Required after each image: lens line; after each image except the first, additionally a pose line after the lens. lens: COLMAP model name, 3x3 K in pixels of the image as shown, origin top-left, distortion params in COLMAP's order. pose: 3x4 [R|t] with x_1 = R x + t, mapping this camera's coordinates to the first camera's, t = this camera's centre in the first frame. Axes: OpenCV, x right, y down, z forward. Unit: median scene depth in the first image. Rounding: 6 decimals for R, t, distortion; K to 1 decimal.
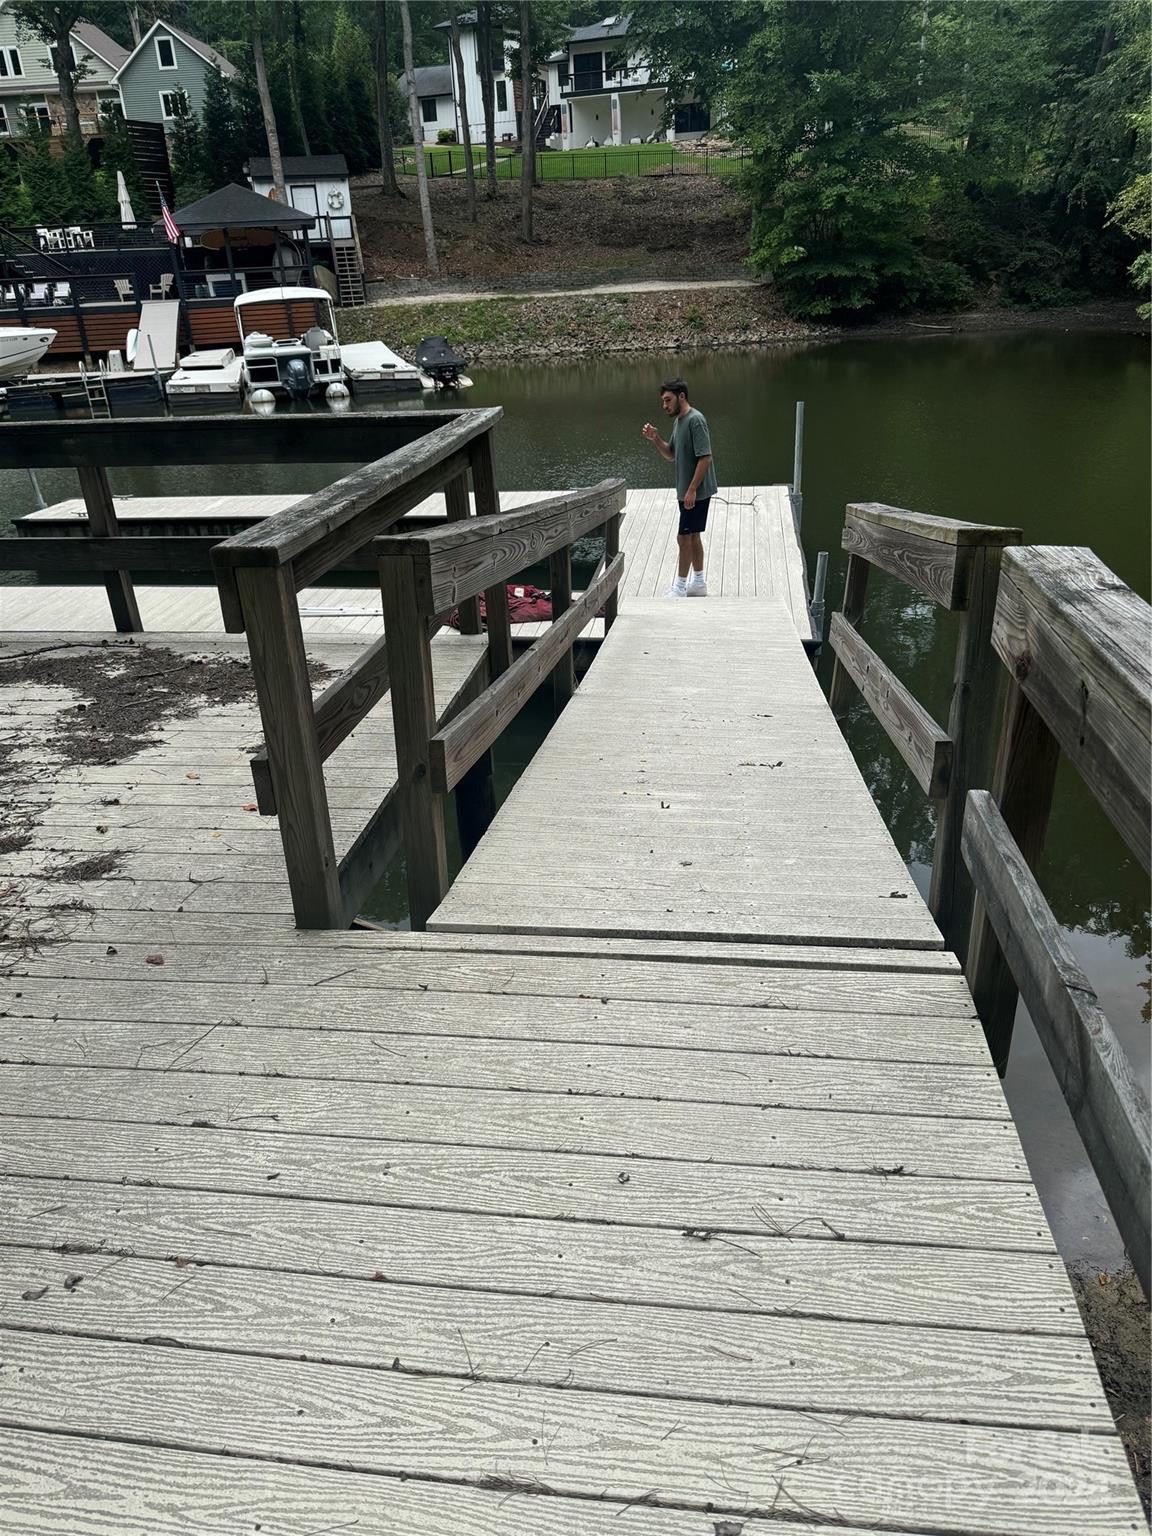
lens RADIAL K [[1099.8, 0, 574.4], [0, 1099.8, 777.8], [0, 0, 1]] dist [0.029004, -0.037497]
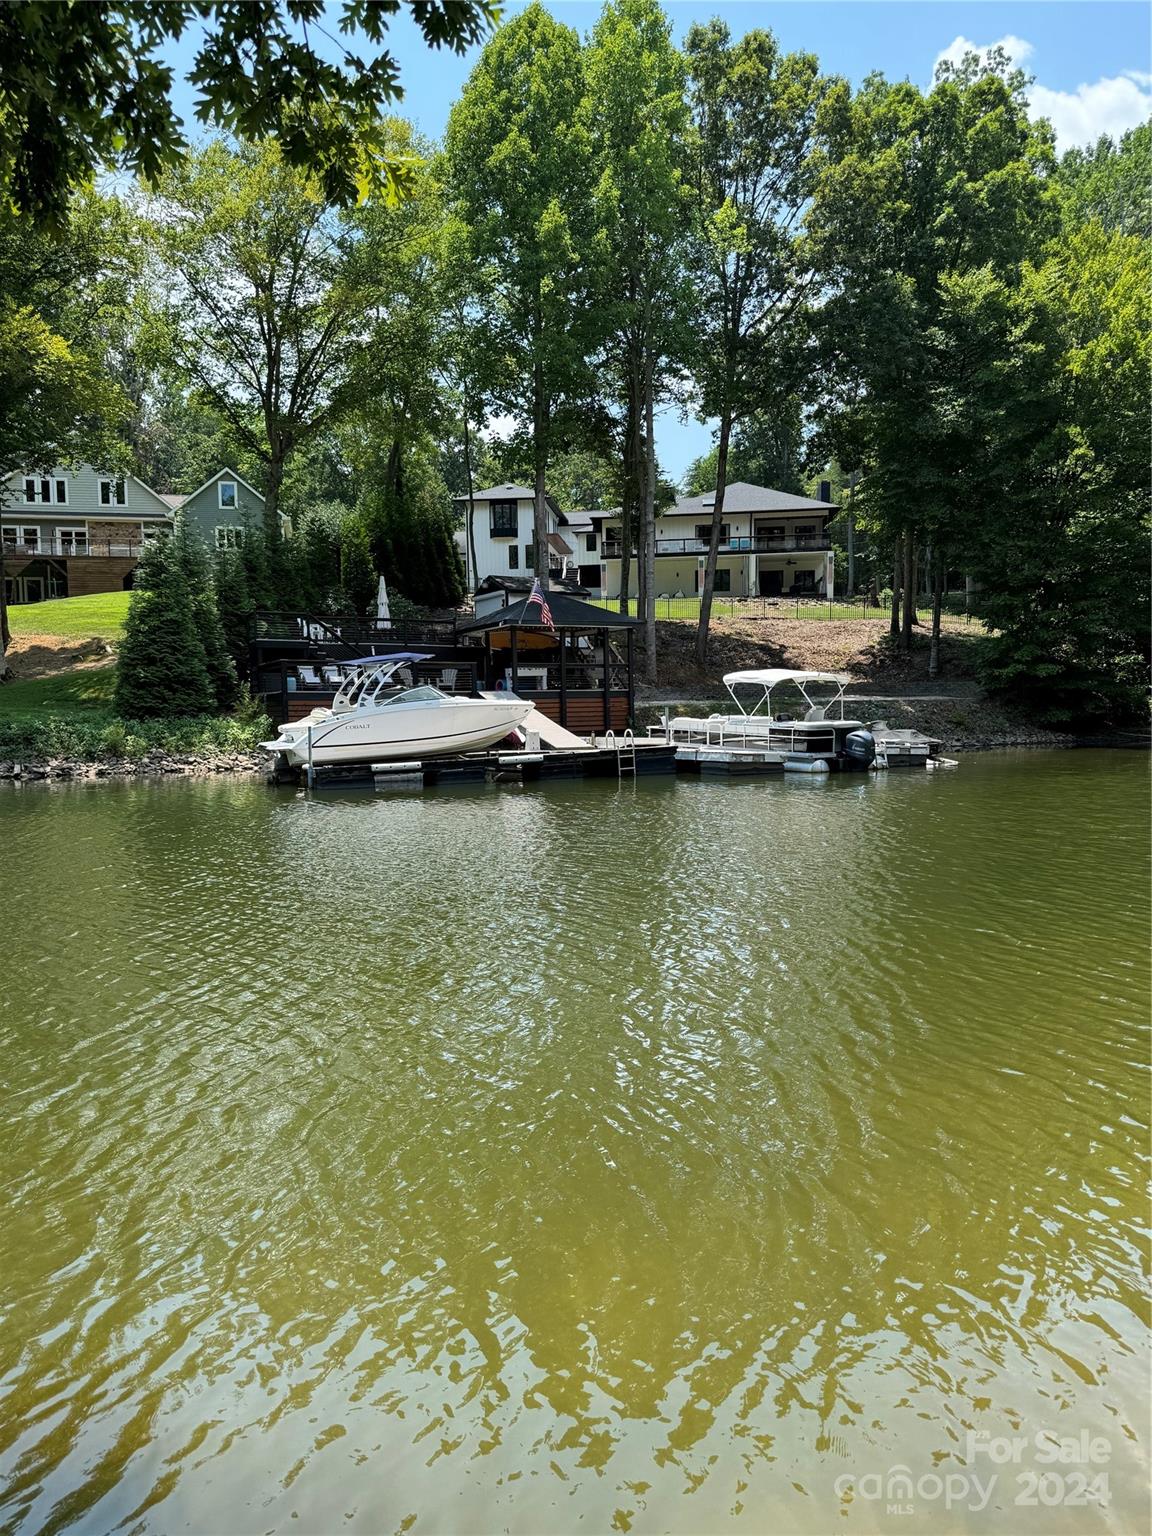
lens RADIAL K [[1099.8, 0, 574.4], [0, 1099.8, 777.8], [0, 0, 1]] dist [0.029004, -0.037497]
pose [[0.967146, 0.016815, 0.253664, -0.502502], [0.079608, 0.927593, -0.365013, -0.002972], [-0.241434, 0.373215, 0.895779, 0.137046]]
